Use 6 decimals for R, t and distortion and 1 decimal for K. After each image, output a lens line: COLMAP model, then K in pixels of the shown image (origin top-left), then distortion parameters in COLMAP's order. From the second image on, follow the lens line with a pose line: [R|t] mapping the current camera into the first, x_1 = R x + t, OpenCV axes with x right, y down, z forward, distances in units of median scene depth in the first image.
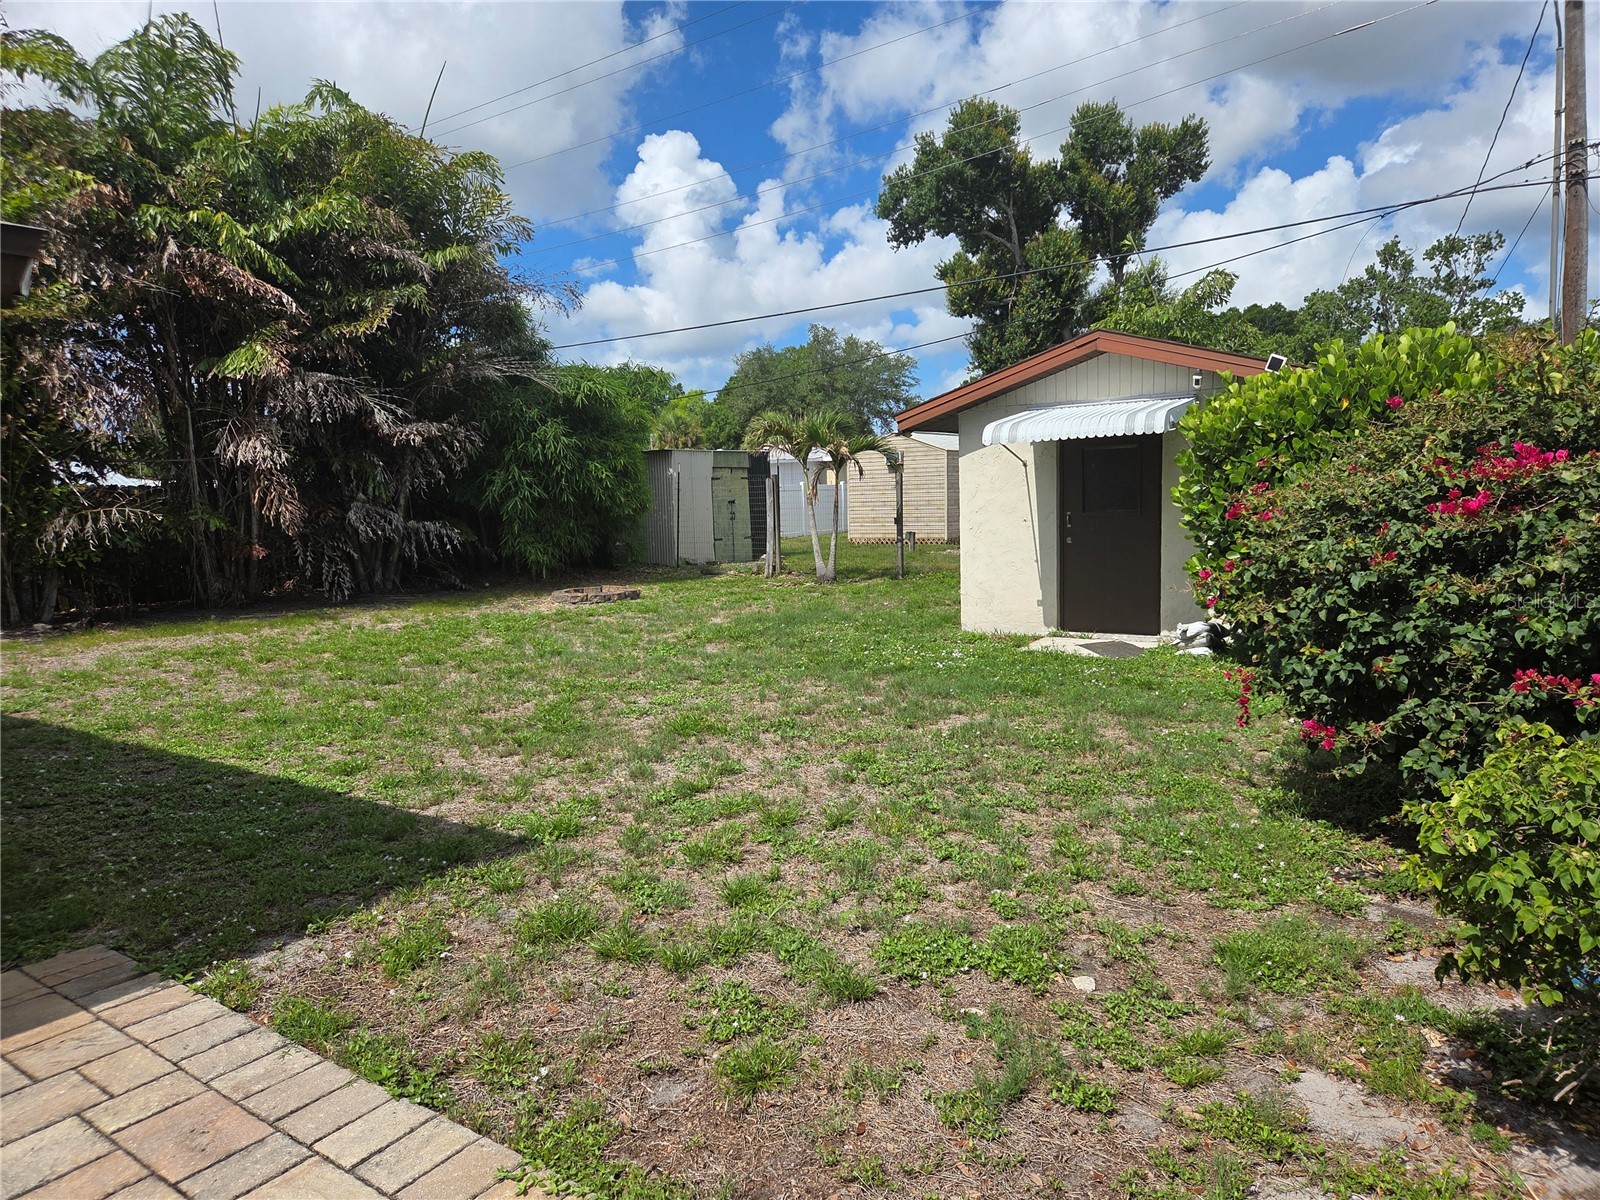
lens RADIAL K [[1063.8, 0, 800.0], [0, 1063.8, 600.0], [0, 0, 1]] dist [0.092026, -0.081128]
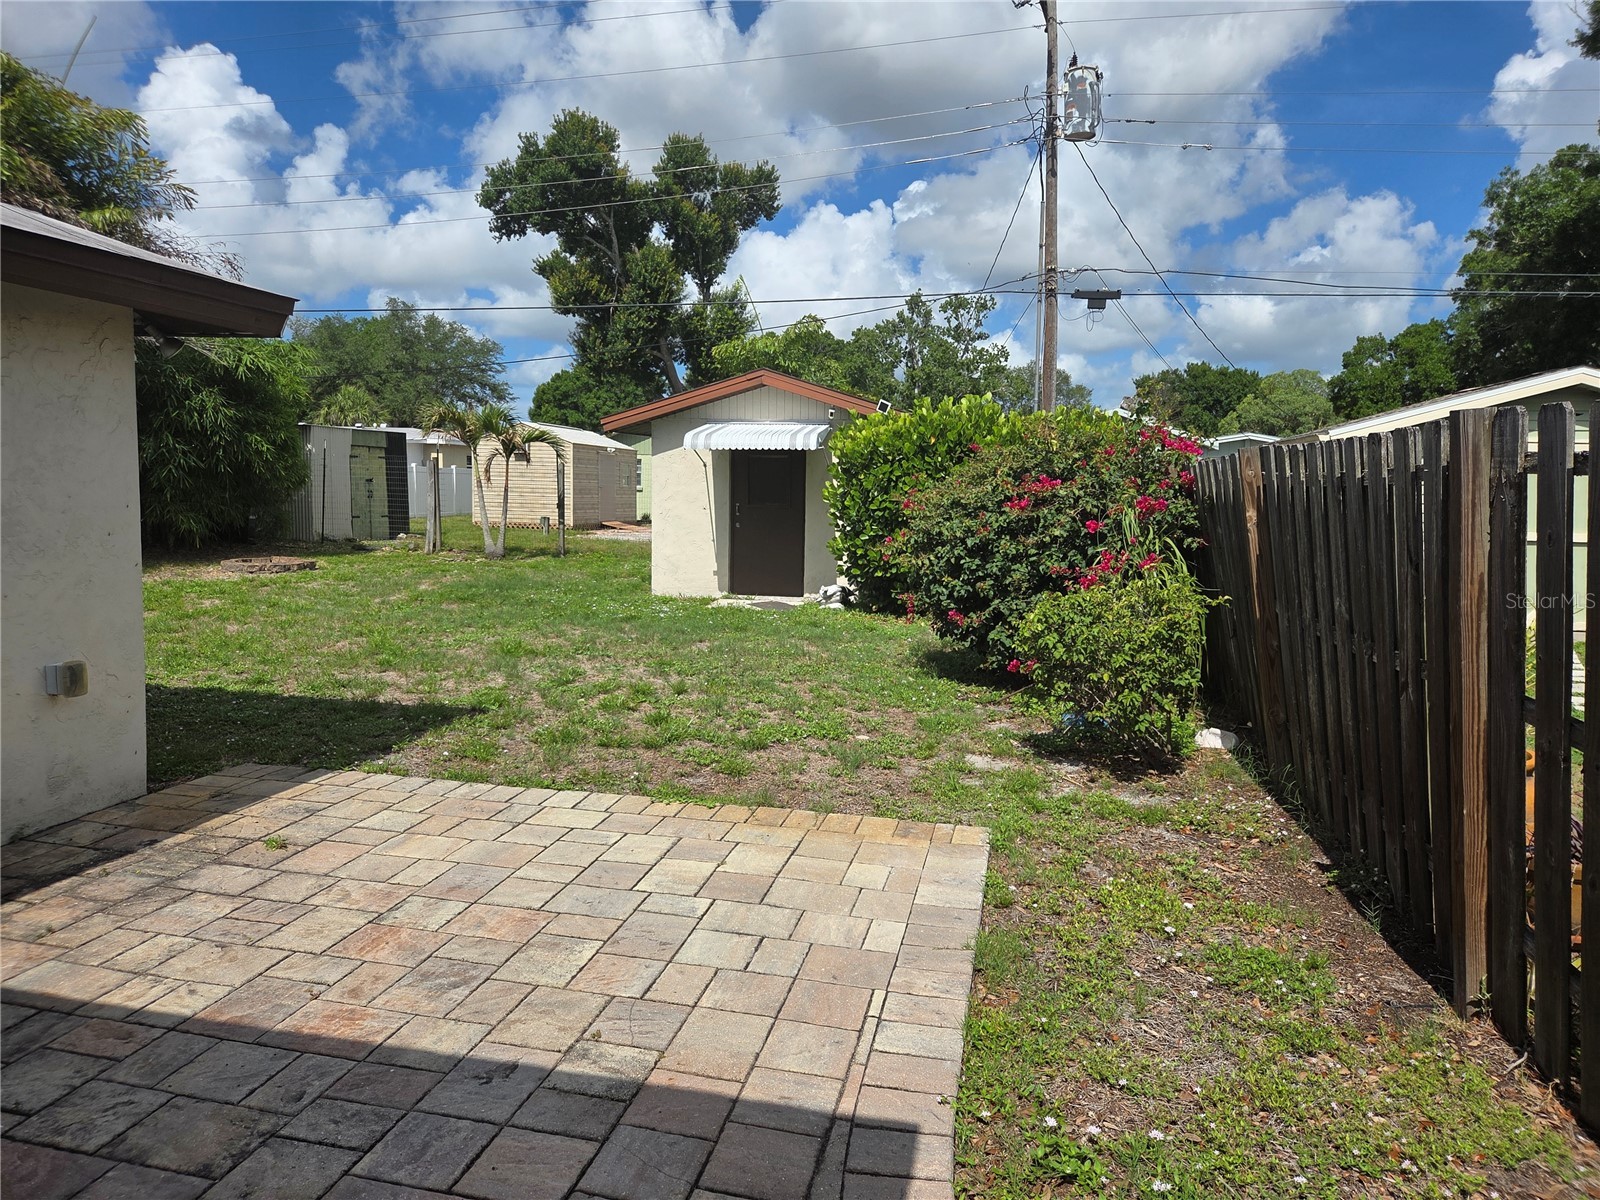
lens RADIAL K [[1079.1, 0, 805.1], [0, 1079.1, 568.8], [0, 0, 1]] dist [0.108495, 0.000184]
pose [[0.918624, 0.015576, 0.394825, -0.066077], [-0.006463, 0.999681, -0.024402, 0.010081], [-0.395079, 0.019865, 0.918432, -0.083486]]
